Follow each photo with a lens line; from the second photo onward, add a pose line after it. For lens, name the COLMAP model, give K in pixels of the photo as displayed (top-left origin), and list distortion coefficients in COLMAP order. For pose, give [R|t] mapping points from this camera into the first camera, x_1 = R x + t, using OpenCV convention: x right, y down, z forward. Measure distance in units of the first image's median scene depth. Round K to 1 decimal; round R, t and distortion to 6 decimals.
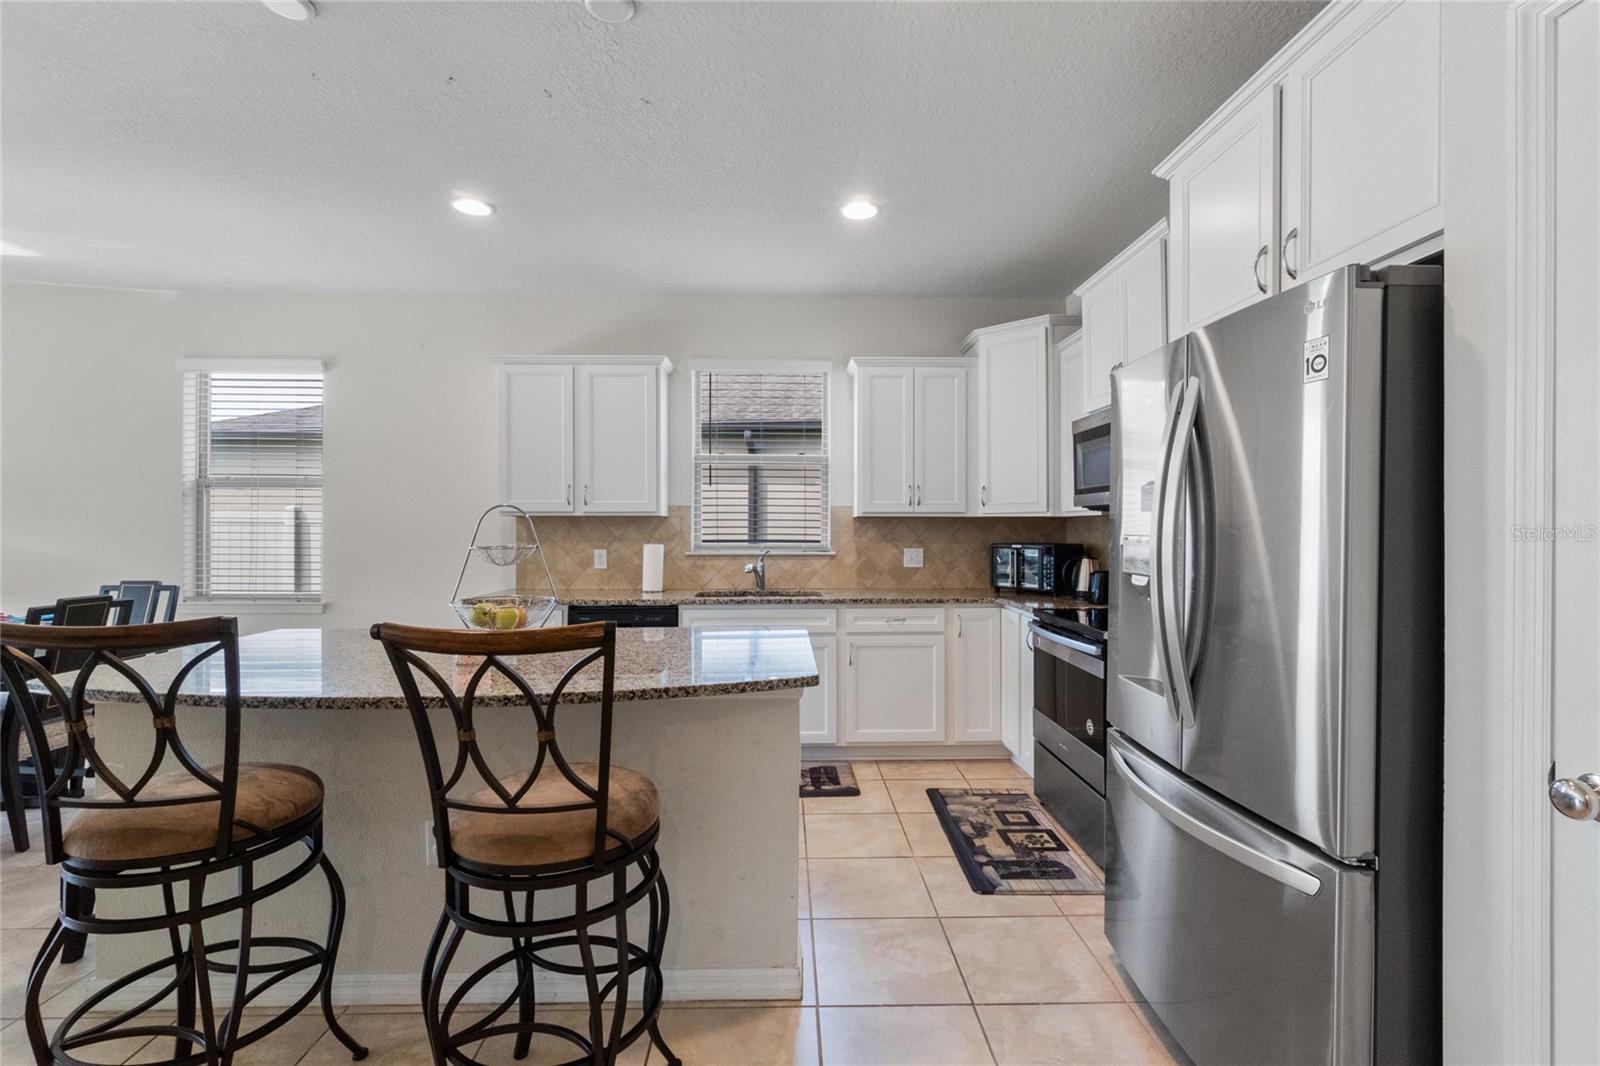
lens RADIAL K [[697.2, 0, 803.5], [0, 697.2, 533.9], [0, 0, 1]] dist [-0.011943, 0.005151]
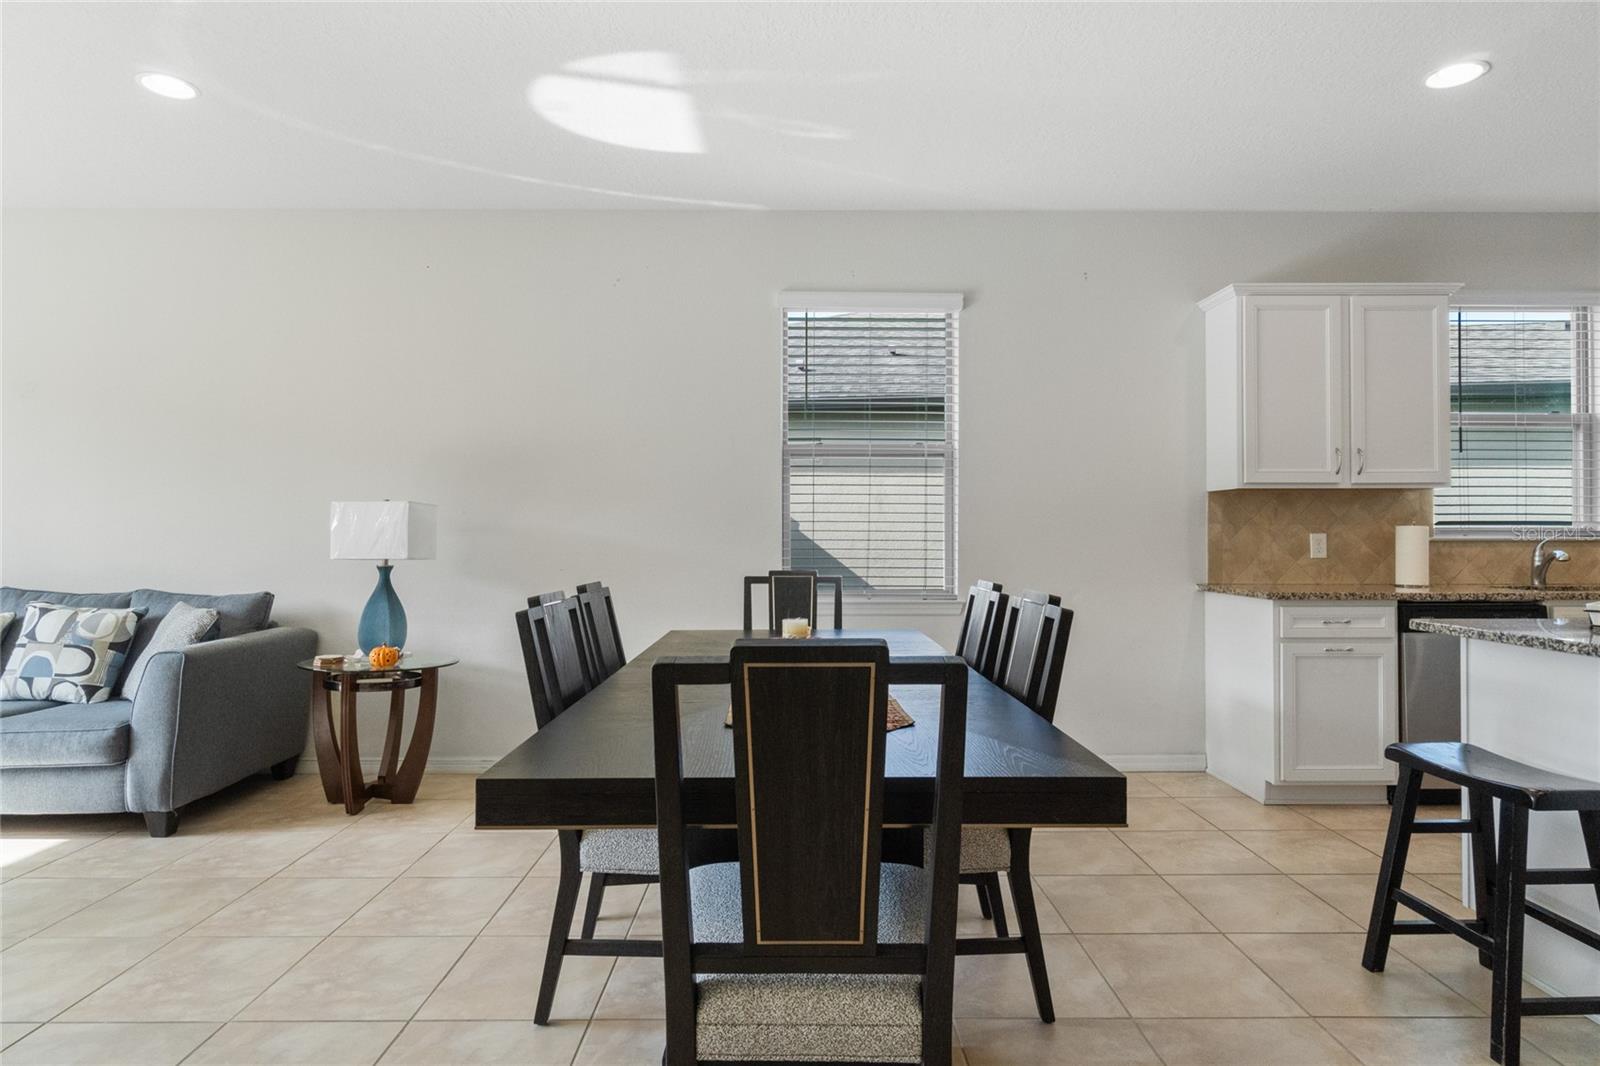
lens RADIAL K [[837.9, 0, 802.6], [0, 837.9, 527.6], [0, 0, 1]] dist [0.002532, 0.000047]
pose [[0.999913, 0.000201, -0.013175, -0.863306], [-0.000358, 0.999929, -0.011944, 0.027528], [0.013172, 0.011948, 0.999842, 0.046355]]
